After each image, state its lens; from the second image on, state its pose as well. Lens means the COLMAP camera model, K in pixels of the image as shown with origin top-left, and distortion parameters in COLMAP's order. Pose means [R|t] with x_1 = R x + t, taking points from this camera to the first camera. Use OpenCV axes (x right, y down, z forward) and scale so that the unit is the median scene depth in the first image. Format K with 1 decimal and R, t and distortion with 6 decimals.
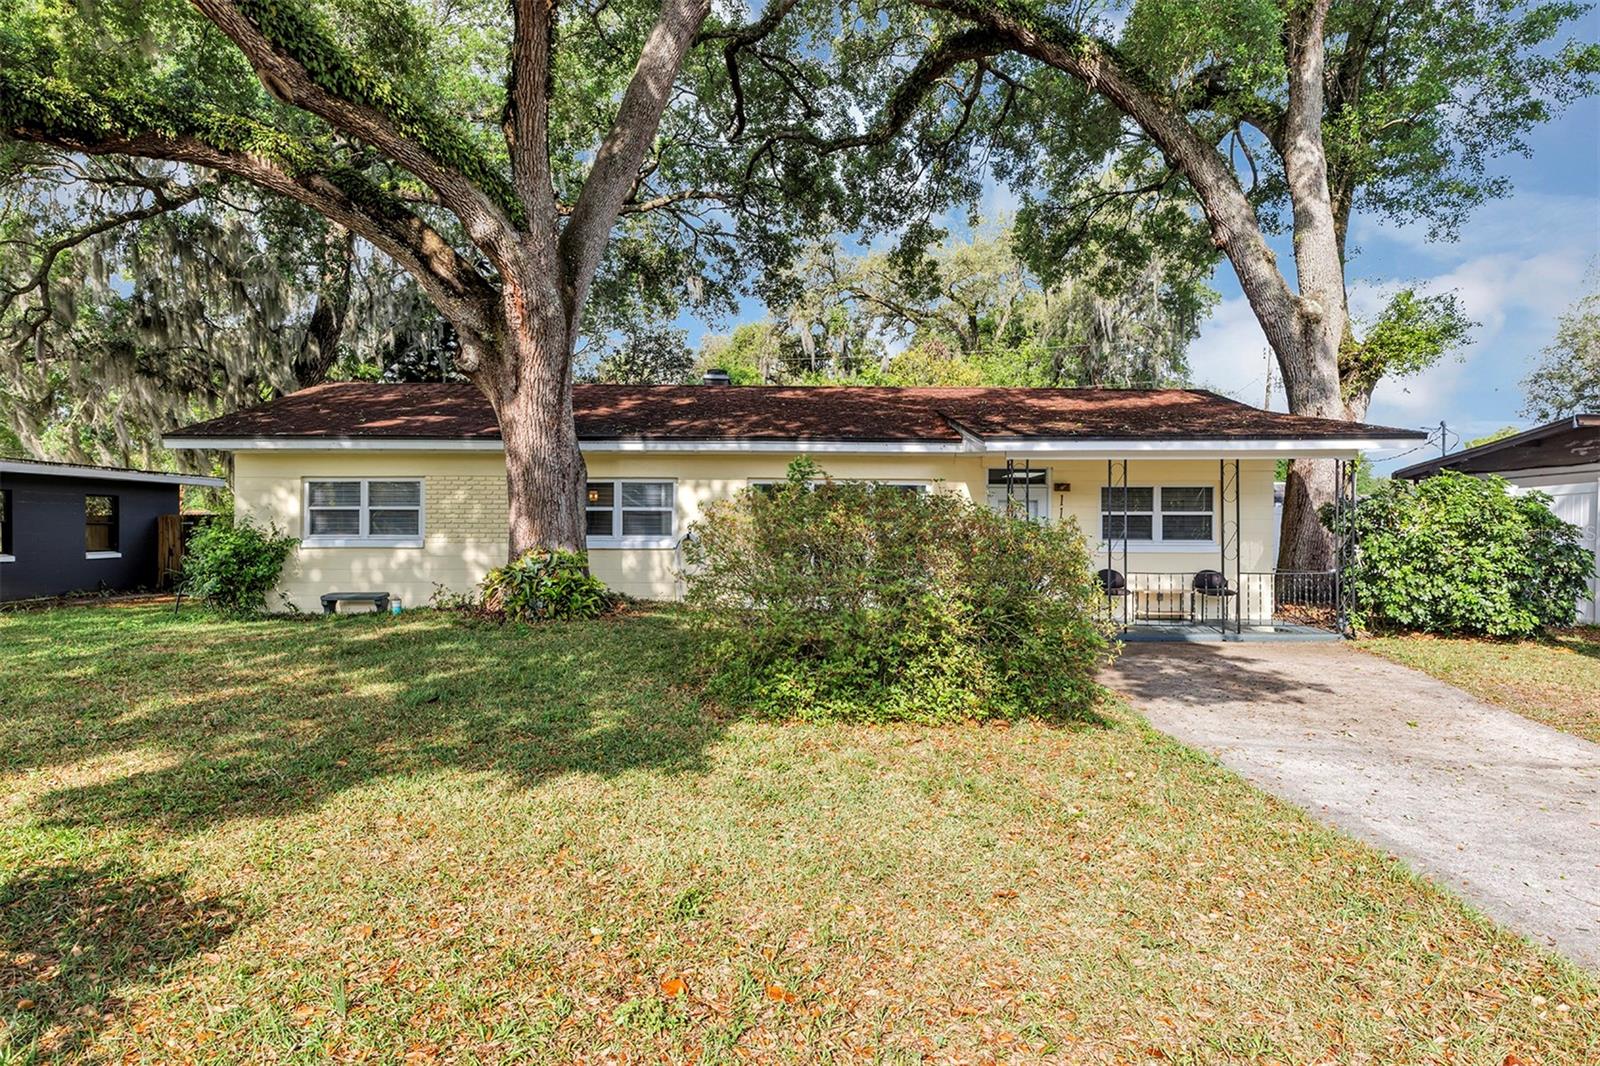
lens RADIAL K [[918.2, 0, 800.4], [0, 918.2, 527.7], [0, 0, 1]] dist [0.004738, 0.000563]
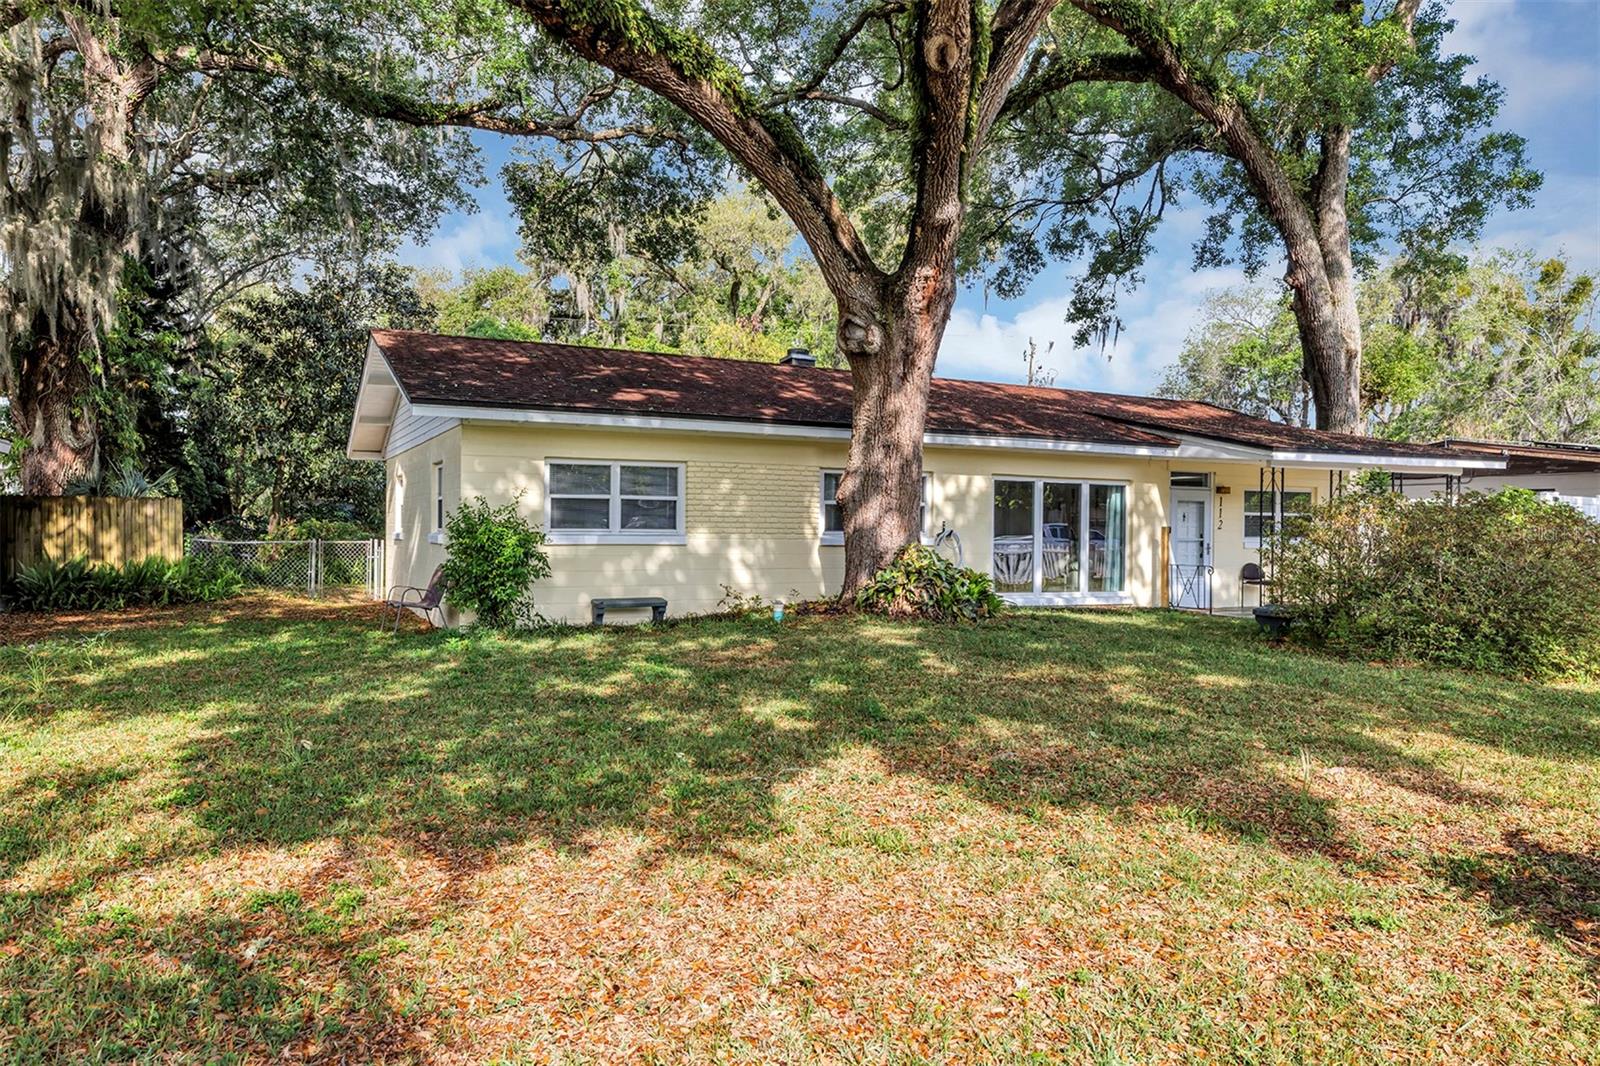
lens RADIAL K [[1080.2, 0, 800.1], [0, 1080.2, 537.9], [0, 0, 1]] dist [0.003944, 0.000462]
pose [[0.894880, 0.001052, 0.446306, -0.763054], [-0.009068, 0.999834, 0.015824, -0.001511], [-0.446215, -0.018208, 0.894740, 0.046086]]
